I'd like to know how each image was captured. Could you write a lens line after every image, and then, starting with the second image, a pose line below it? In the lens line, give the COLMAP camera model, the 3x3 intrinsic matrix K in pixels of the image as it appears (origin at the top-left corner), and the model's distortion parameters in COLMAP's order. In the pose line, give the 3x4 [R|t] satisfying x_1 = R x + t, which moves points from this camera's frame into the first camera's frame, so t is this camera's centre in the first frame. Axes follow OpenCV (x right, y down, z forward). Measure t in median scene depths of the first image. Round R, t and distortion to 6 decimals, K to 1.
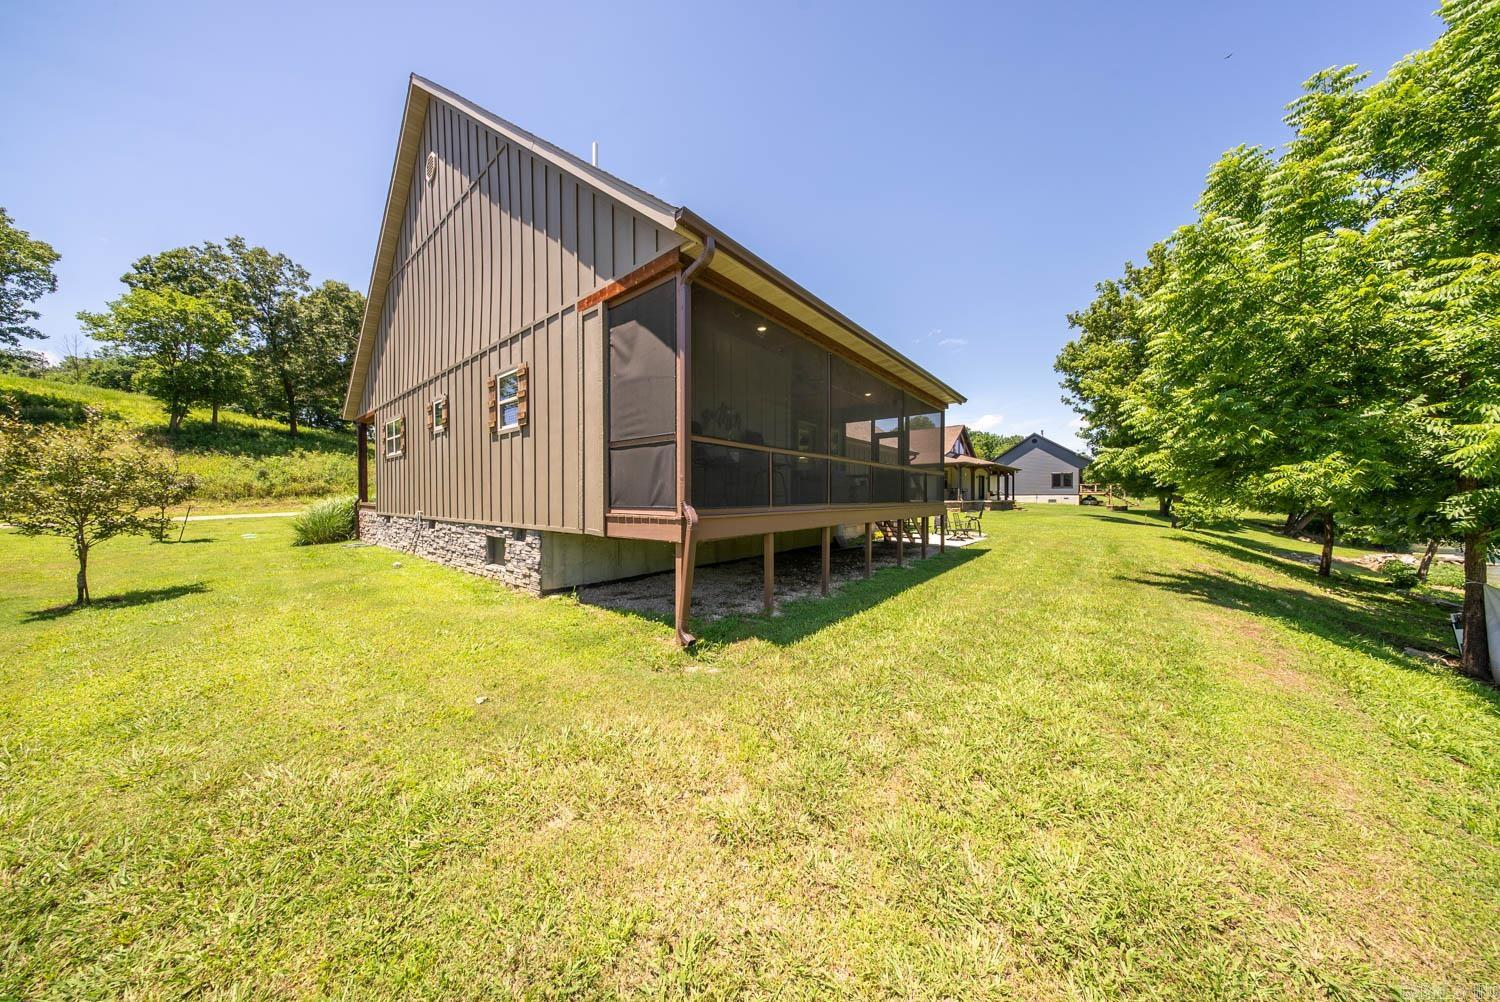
lens RADIAL K [[453.6, 0, 750.0], [0, 453.6, 501.0], [0, 0, 1]] dist [0.007956, -0.002777]
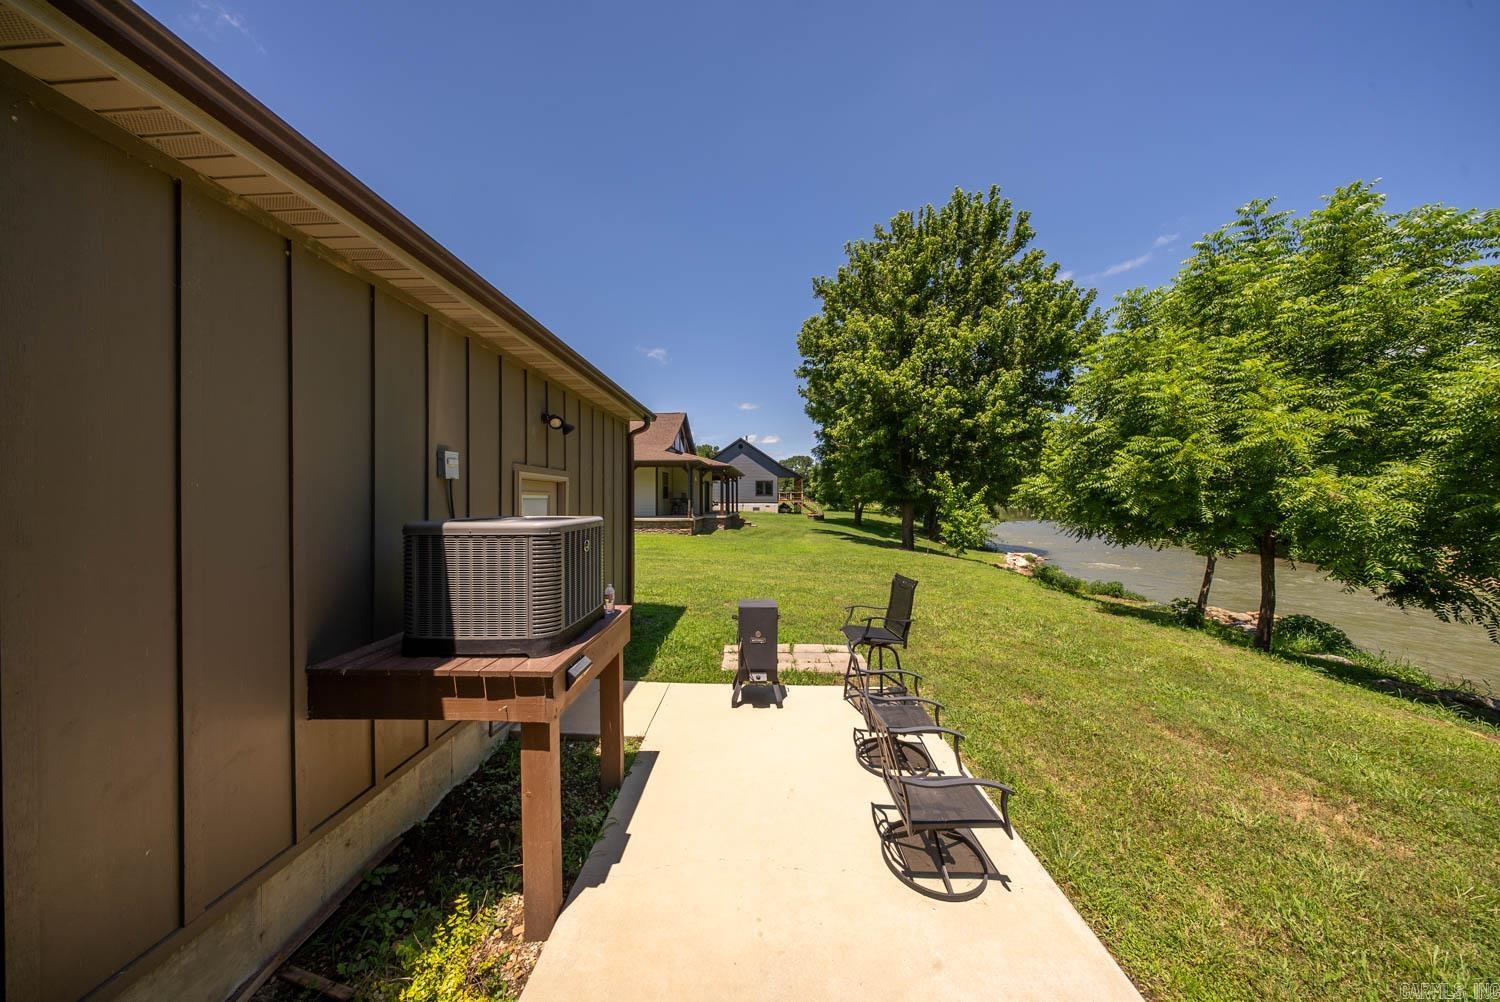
lens RADIAL K [[453.6, 0, 750.0], [0, 453.6, 501.0], [0, 0, 1]] dist [0.007956, -0.002777]
pose [[0.802915, 0.004028, 0.596079, 0.118572], [-0.000887, 0.999984, -0.005563, -0.018400], [-0.596092, 0.003938, 0.802906, 0.358704]]
